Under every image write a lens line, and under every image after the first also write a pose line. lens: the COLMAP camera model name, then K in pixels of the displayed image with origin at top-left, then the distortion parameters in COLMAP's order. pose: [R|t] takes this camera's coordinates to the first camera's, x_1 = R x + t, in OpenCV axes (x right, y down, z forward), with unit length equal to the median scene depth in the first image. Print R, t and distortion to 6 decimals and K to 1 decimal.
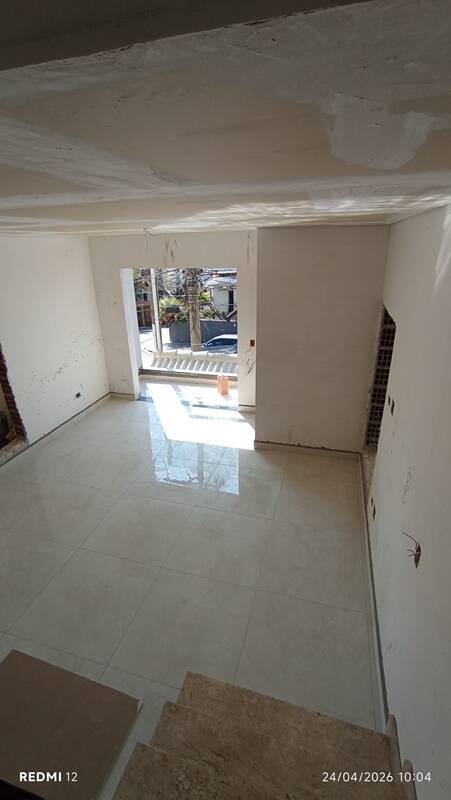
lens RADIAL K [[365.2, 0, 223.3], [0, 365.2, 399.8], [0, 0, 1]] dist [-0.018766, 0.012077]
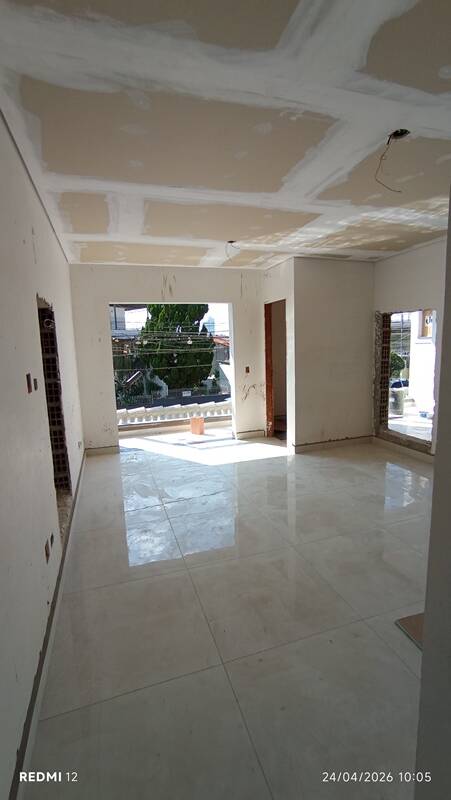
lens RADIAL K [[365.2, 0, 222.7], [0, 365.2, 403.6], [0, 0, 1]] dist [-0.018766, 0.012077]
pose [[0.830584, -0.094121, 0.548882, -0.614424], [0.233079, 0.953889, -0.189131, 0.136115], [-0.505771, 0.285022, 0.814222, 0.184603]]
